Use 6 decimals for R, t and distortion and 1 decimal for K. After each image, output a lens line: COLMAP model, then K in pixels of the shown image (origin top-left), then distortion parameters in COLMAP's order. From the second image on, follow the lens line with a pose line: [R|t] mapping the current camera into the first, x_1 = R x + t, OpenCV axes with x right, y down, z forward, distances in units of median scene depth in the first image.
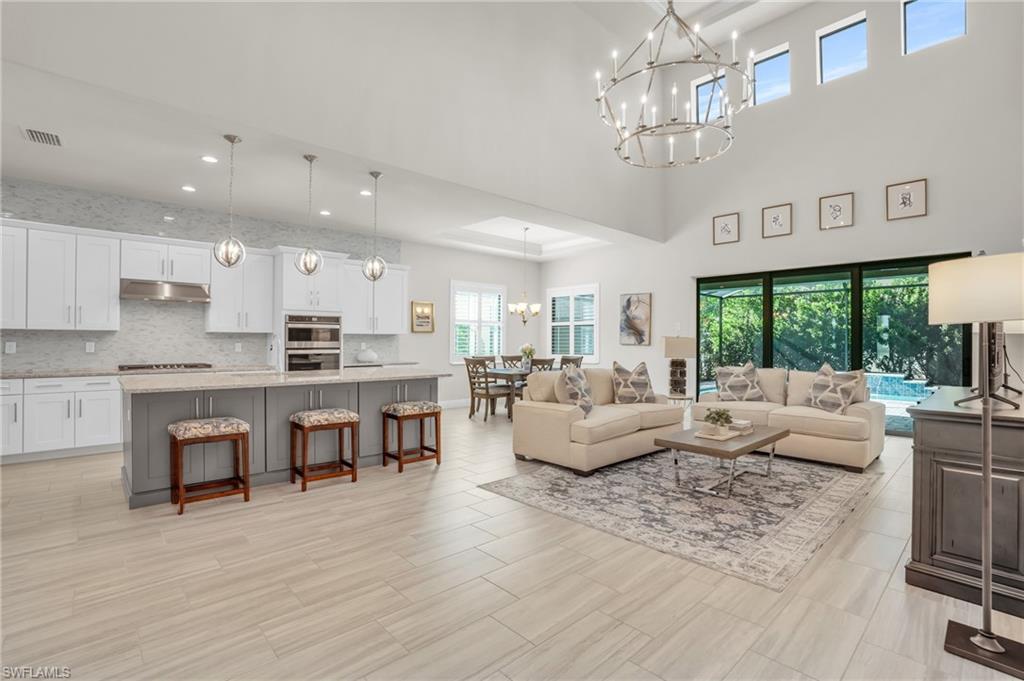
lens RADIAL K [[478.7, 0, 483.6], [0, 478.7, 338.5], [0, 0, 1]] dist [-0.029230, 0.006937]
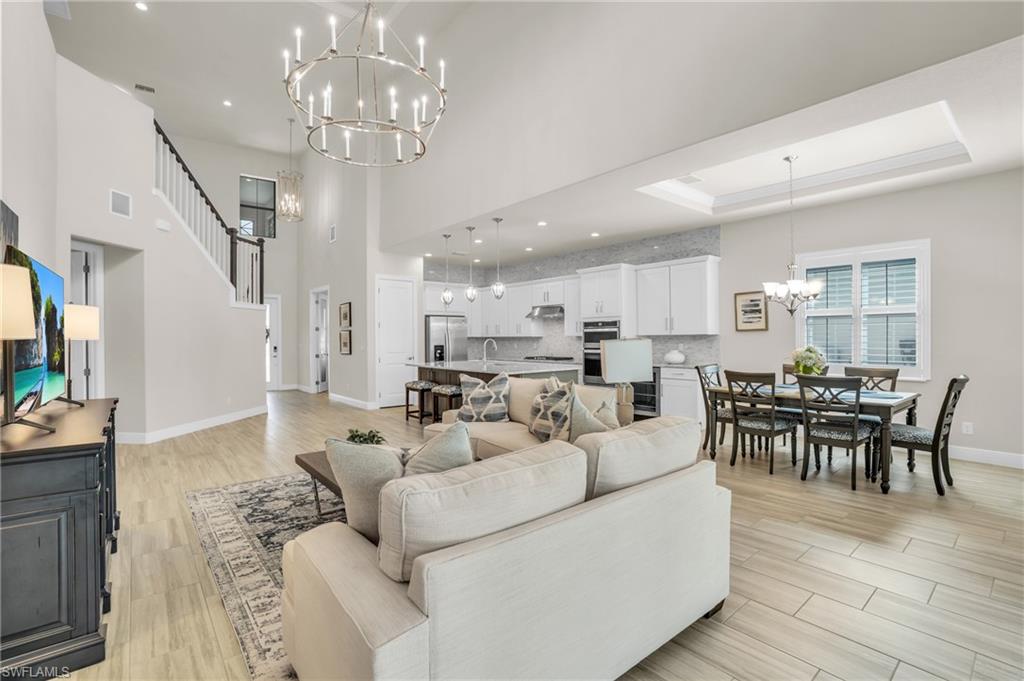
lens RADIAL K [[478.7, 0, 526.5], [0, 478.7, 332.2], [0, 0, 1]] dist [-0.029230, 0.006937]
pose [[0.035642, -0.015735, -0.999241, 1.059239], [0.014419, 0.999780, -0.015230, -0.006451], [0.999261, -0.013865, 0.035861, 0.981777]]
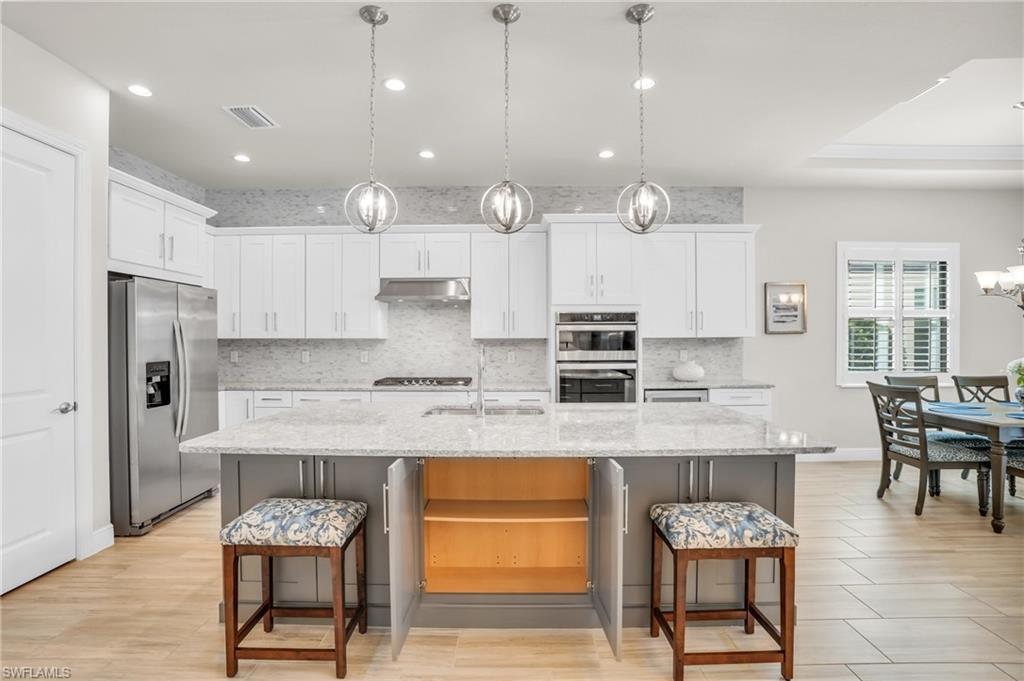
lens RADIAL K [[478.7, 0, 518.2], [0, 478.7, 345.2], [0, 0, 1]] dist [-0.029230, 0.006937]
pose [[0.782210, -0.000212, -0.623015, -0.025120], [0.009337, 0.999892, 0.011382, -0.012596], [0.622945, -0.014720, 0.782127, 0.504599]]
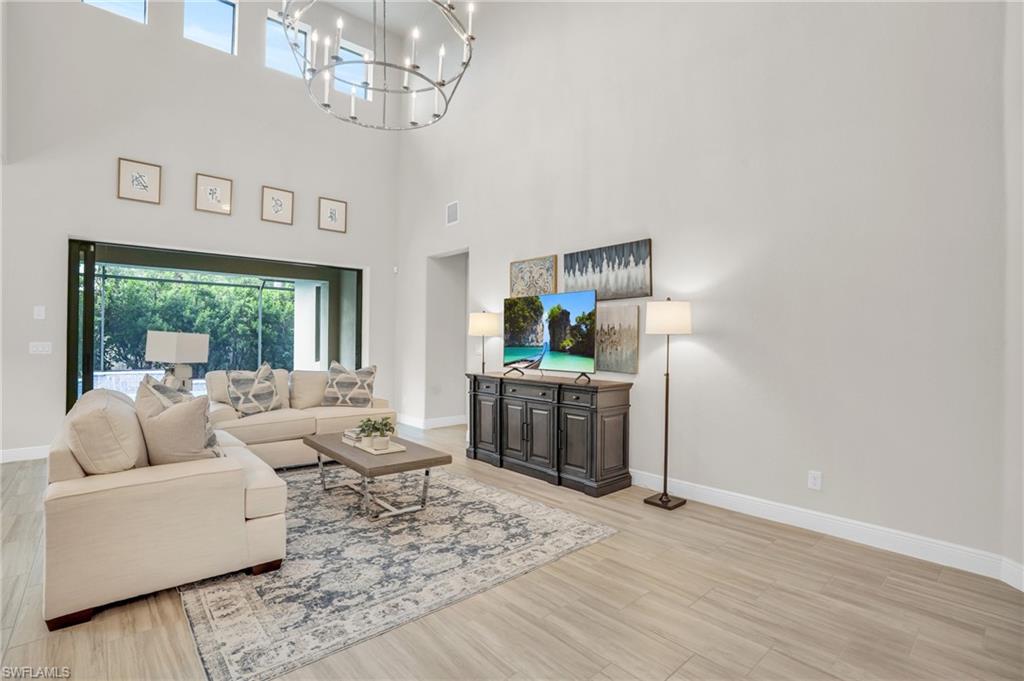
lens RADIAL K [[508.2, 0, 520.9], [0, 508.2, 334.5], [0, 0, 1]] dist [-0.020119, 0.002394]
pose [[-0.048104, 0.011792, 0.998773, -0.357503], [-0.019877, 0.999721, -0.012761, -0.000019], [-0.998645, -0.020466, -0.047856, 0.608505]]
